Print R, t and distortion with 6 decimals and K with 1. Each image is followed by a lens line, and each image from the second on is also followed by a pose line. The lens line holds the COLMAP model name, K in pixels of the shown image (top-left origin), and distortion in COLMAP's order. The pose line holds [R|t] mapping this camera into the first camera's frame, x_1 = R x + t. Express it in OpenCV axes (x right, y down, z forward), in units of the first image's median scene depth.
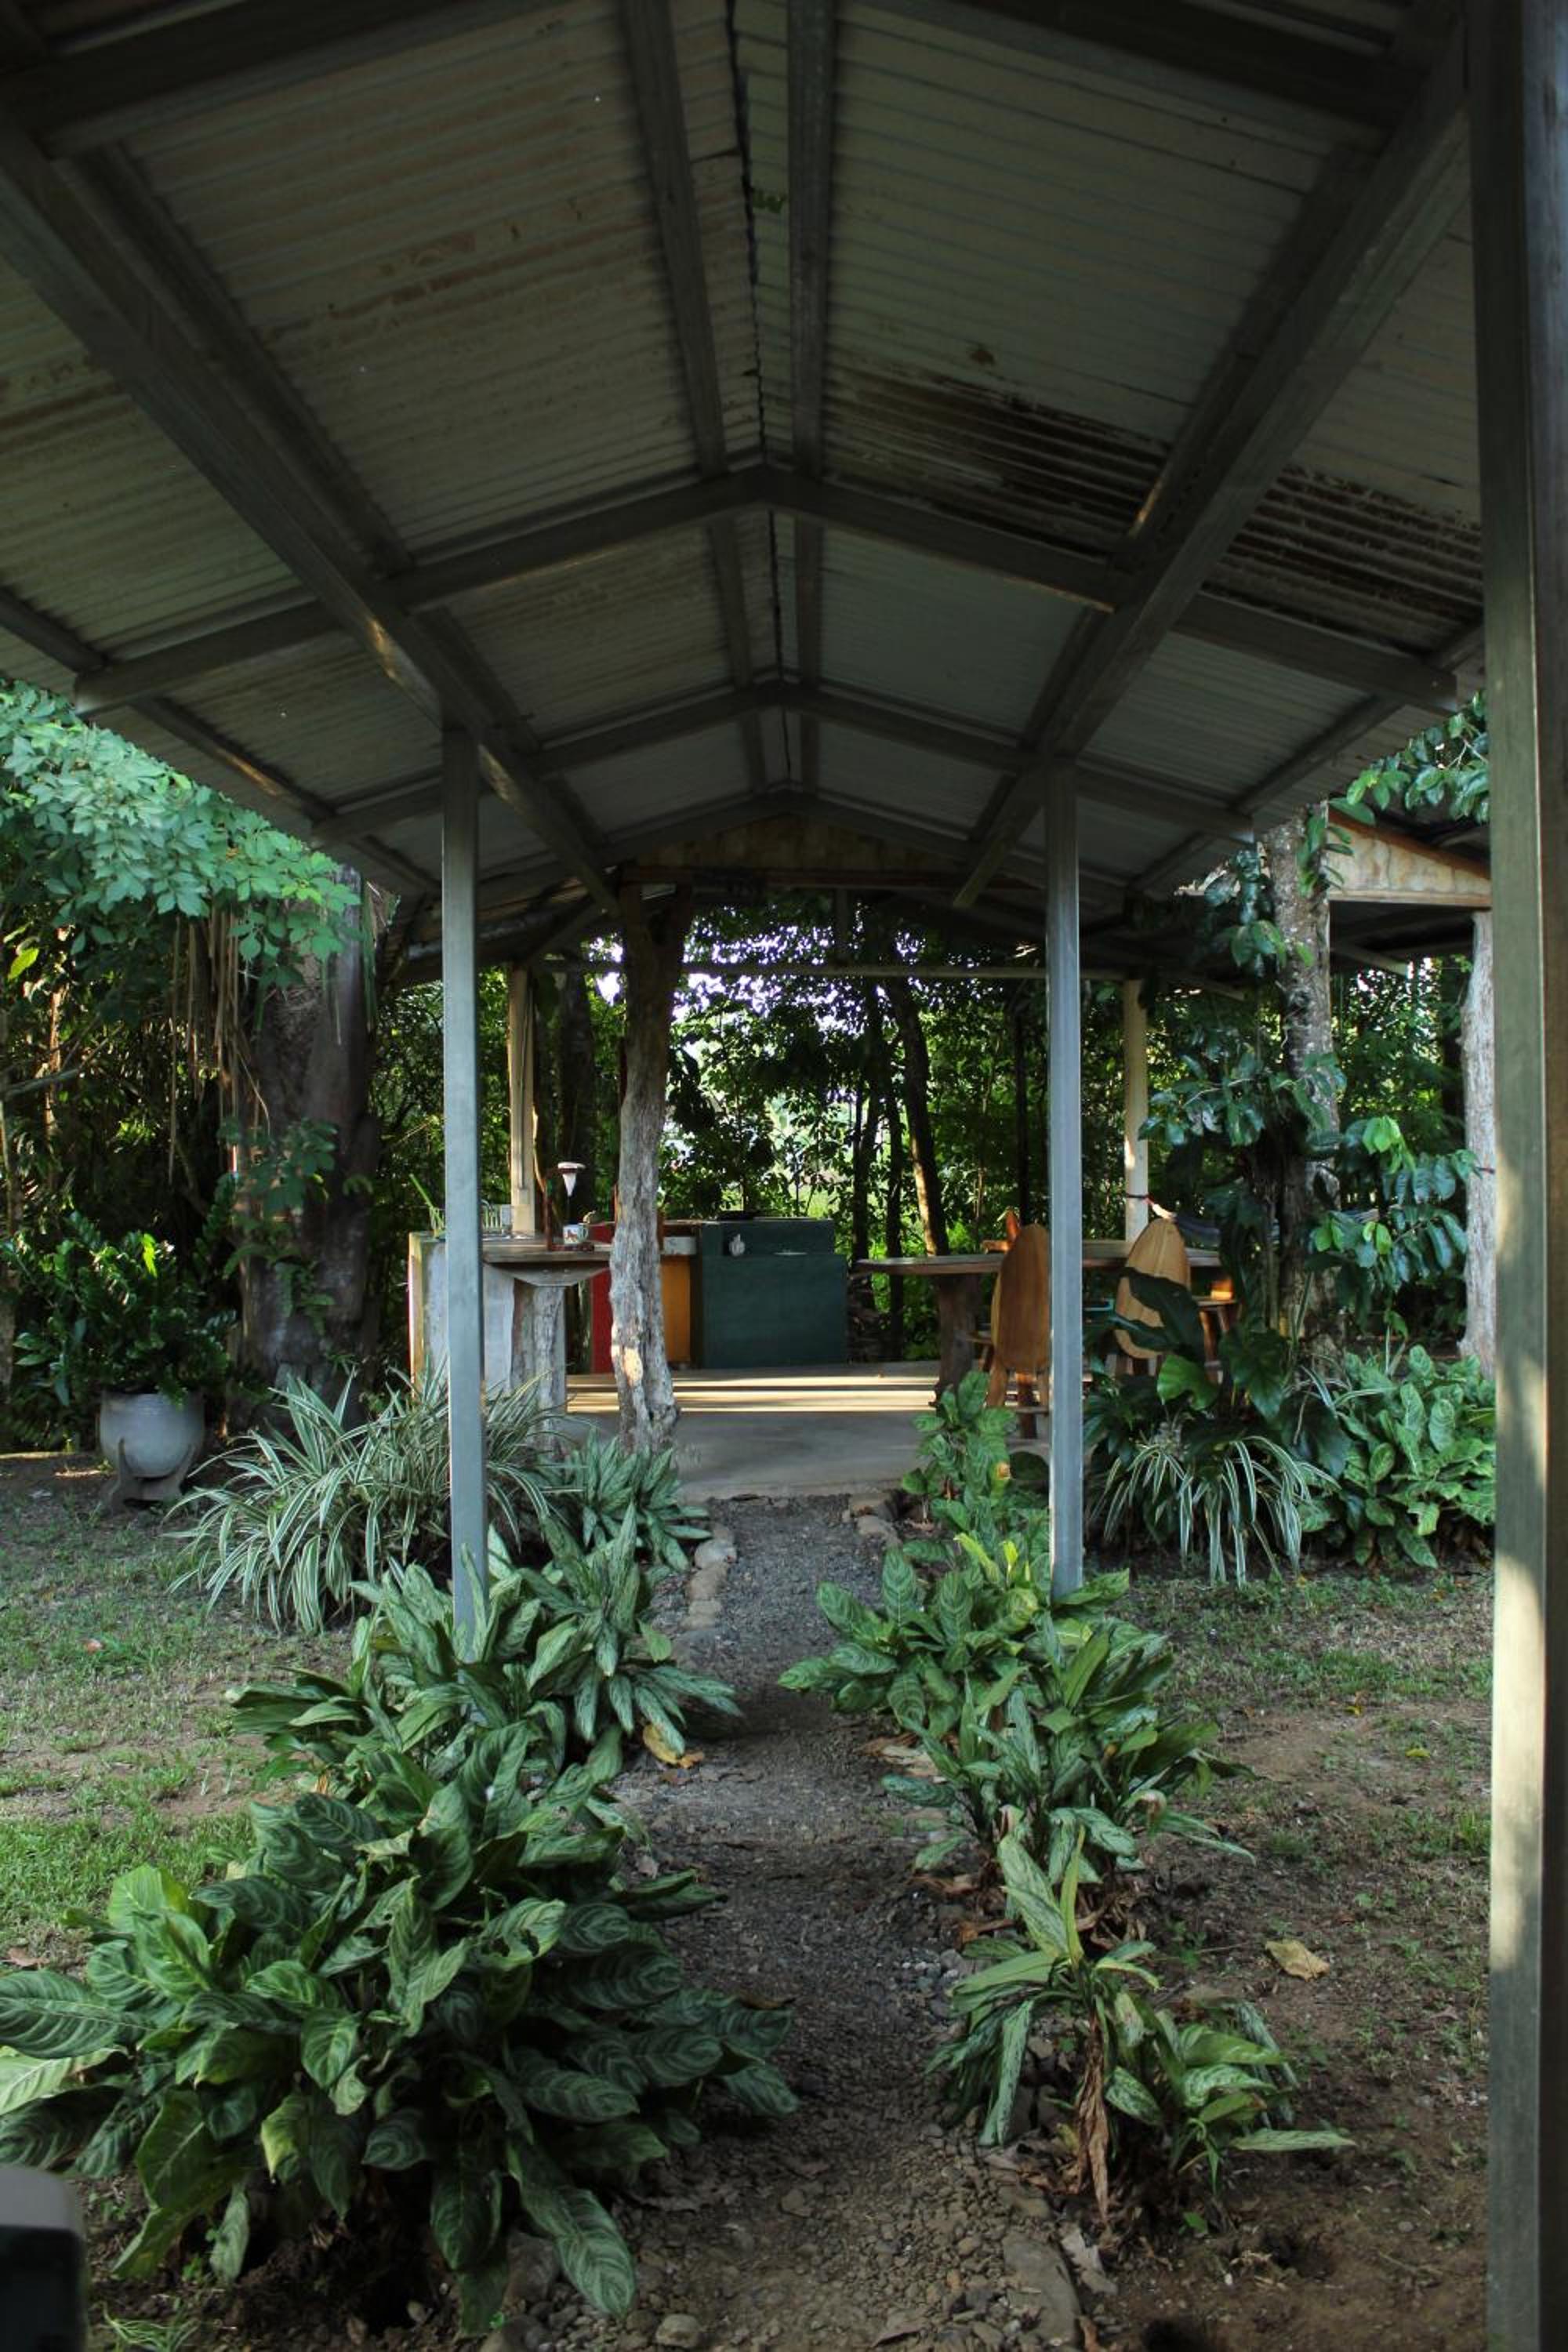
lens RADIAL K [[1979.0, 0, 784.0], [0, 1979.0, 1176.0], [0, 0, 1]] dist [-0.157191, 0.139135]
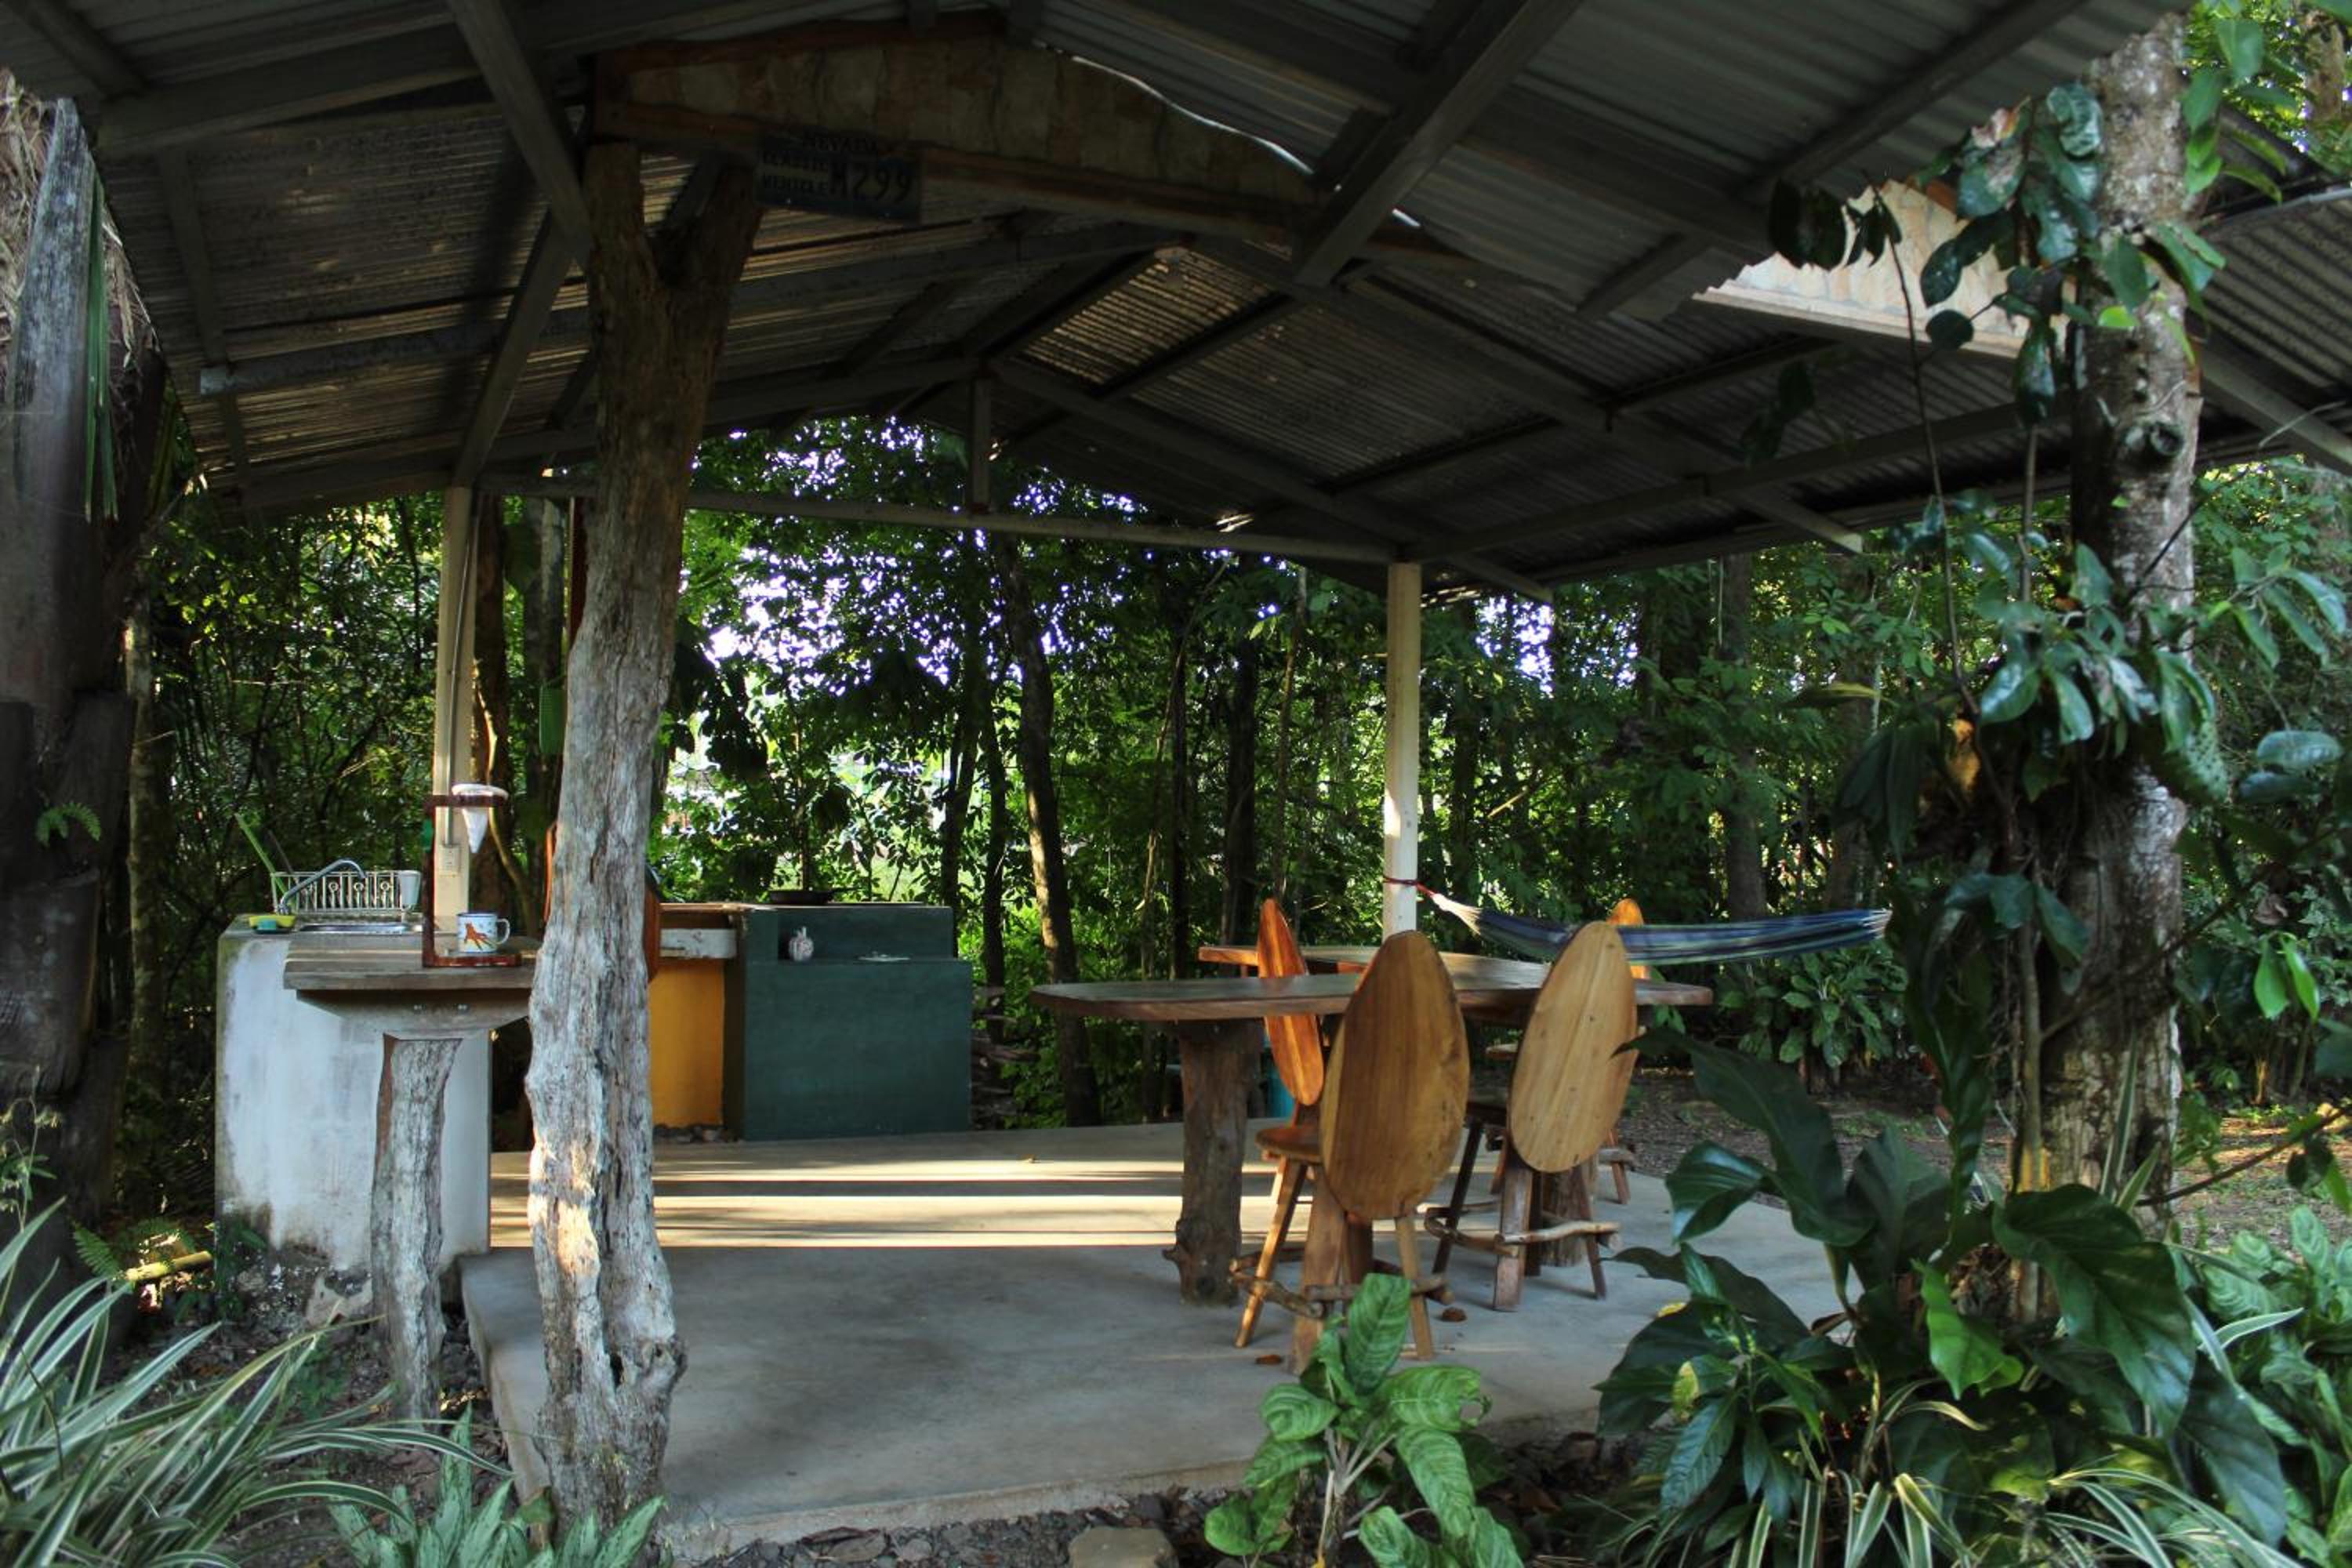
lens RADIAL K [[1969.0, 0, 1185.7], [0, 1969.0, 784.3], [0, 0, 1]] dist [-0.160025, 0.143296]
pose [[0.983700, 0.029996, 0.177300, -0.018304], [-0.023364, 0.998951, -0.039375, 0.006736], [-0.178295, 0.034590, 0.983369, 0.437046]]
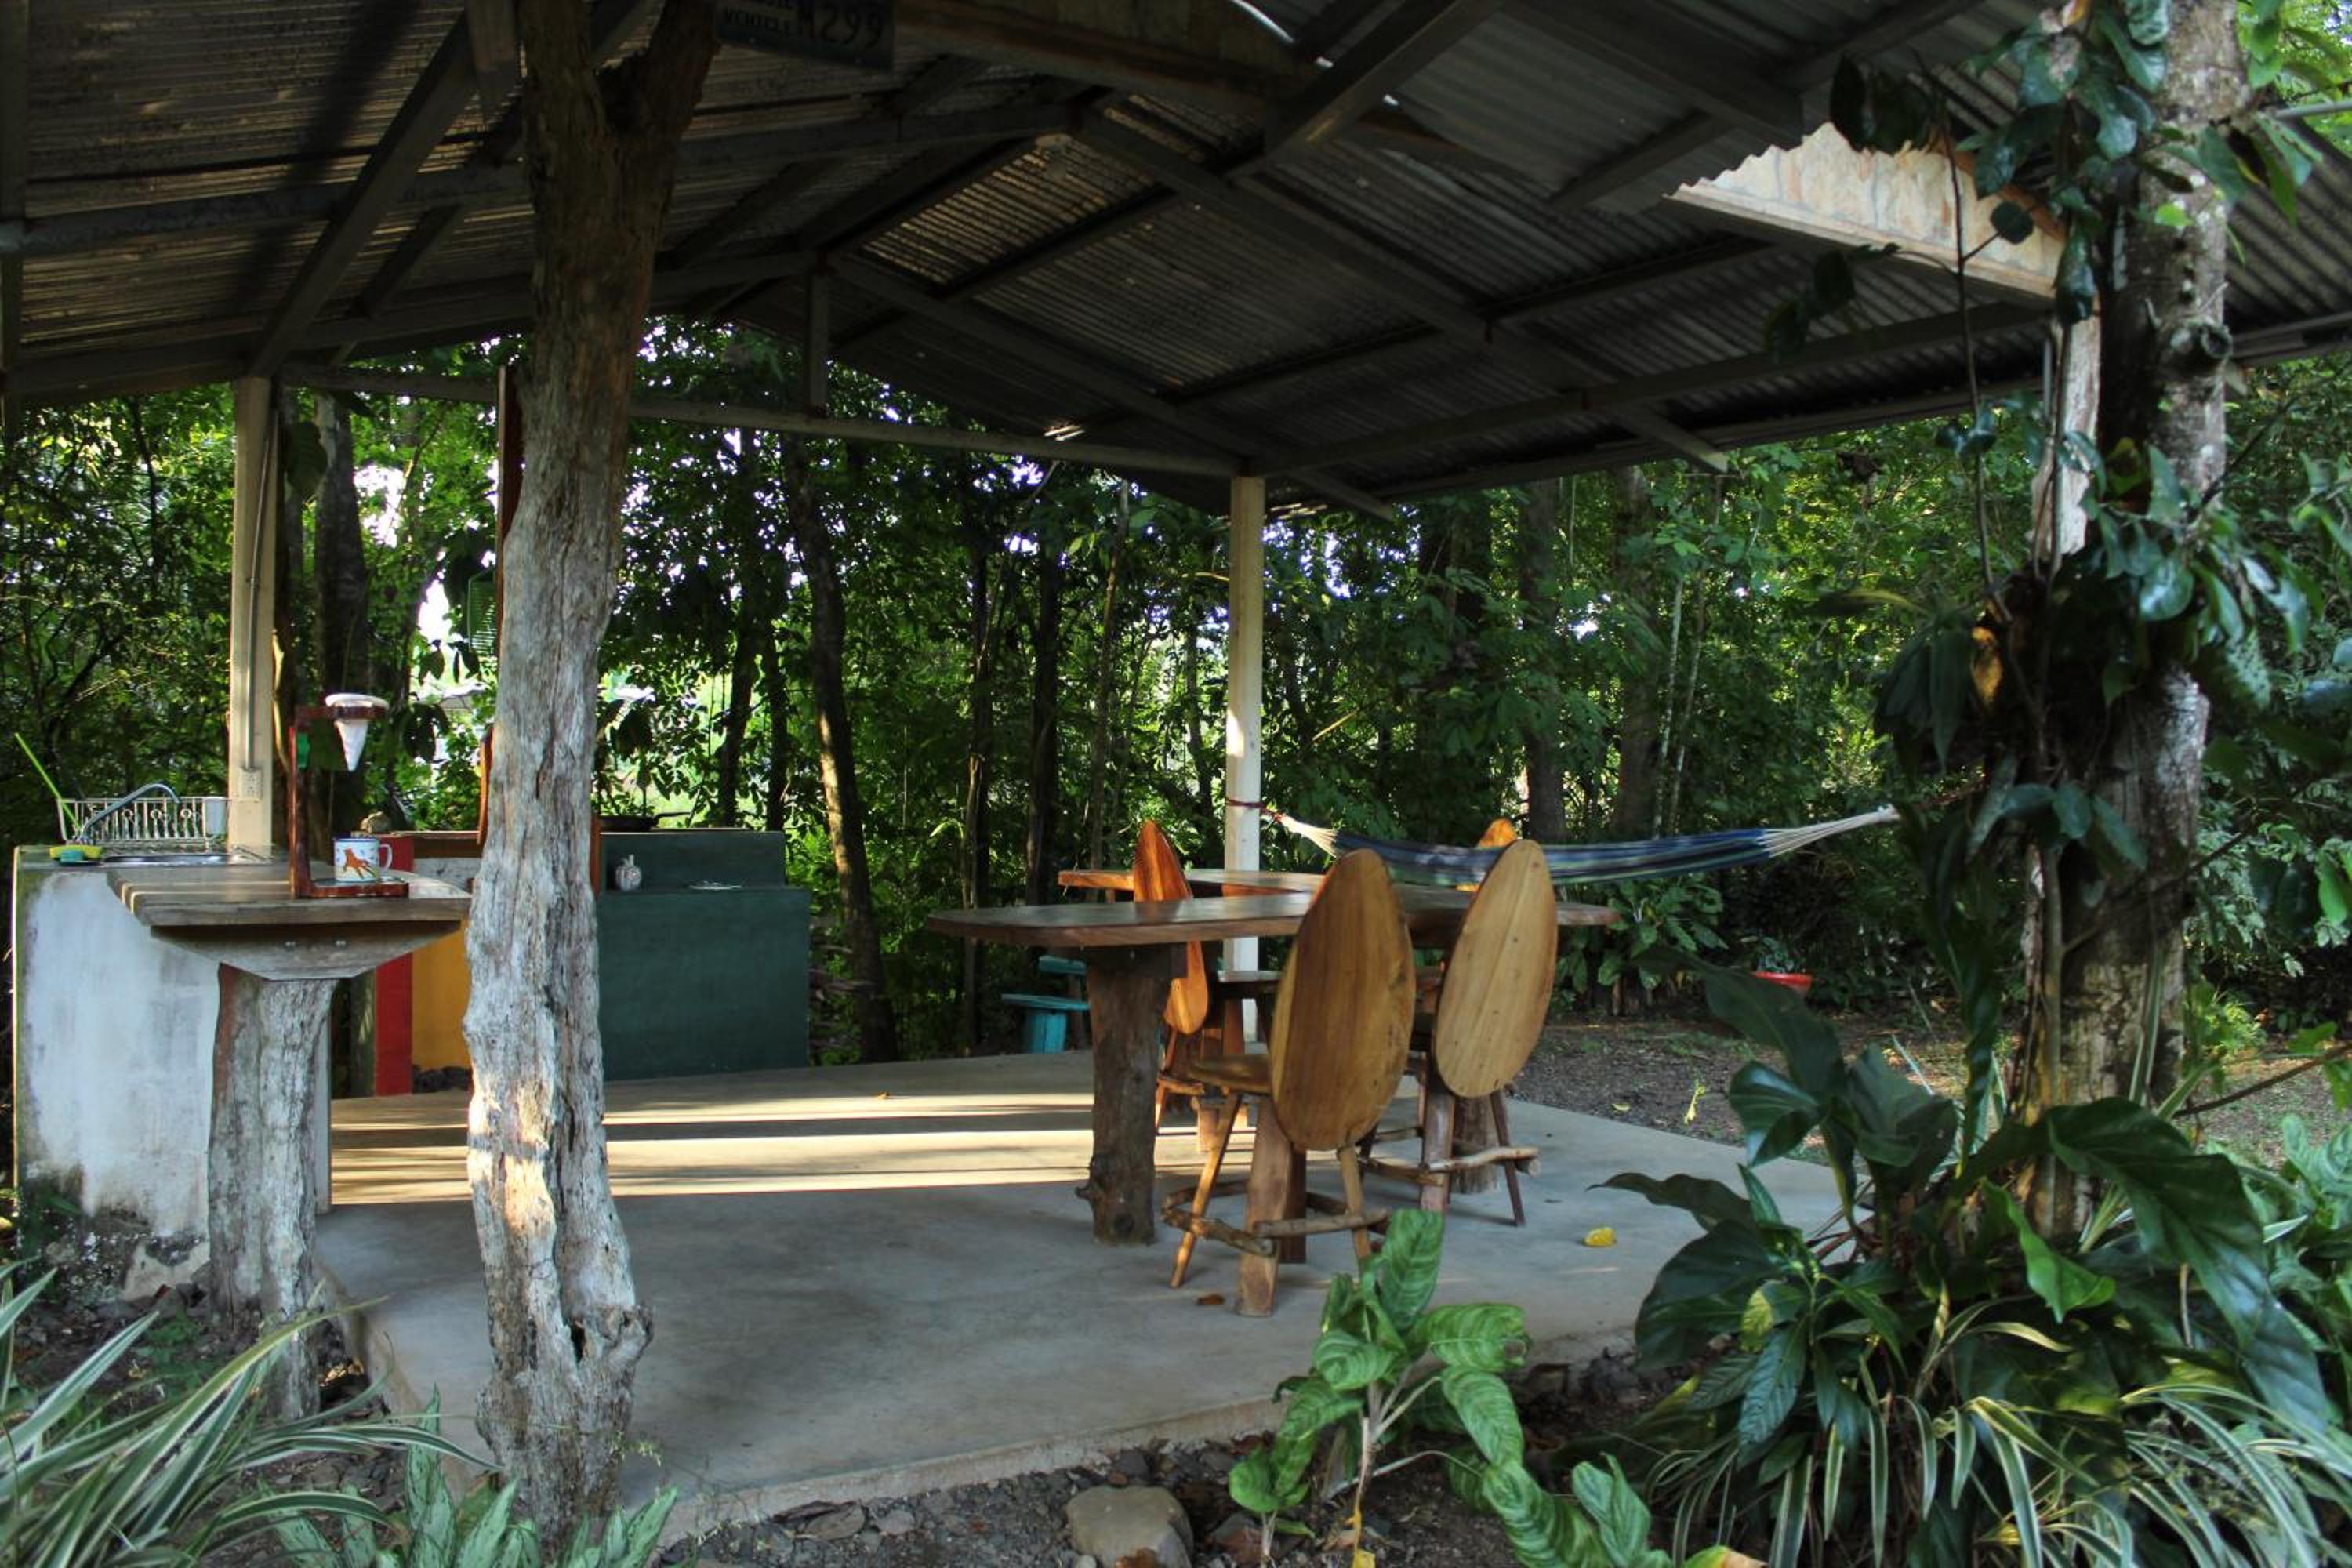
lens RADIAL K [[1979.0, 0, 1176.0], [0, 1979.0, 784.0], [0, 0, 1]] dist [-0.157191, 0.139135]
pose [[0.952341, 0.020437, 0.304351, -0.056686], [-0.019453, 0.999791, -0.006266, 0.010519], [-0.304416, 0.000047, 0.952539, 0.470366]]
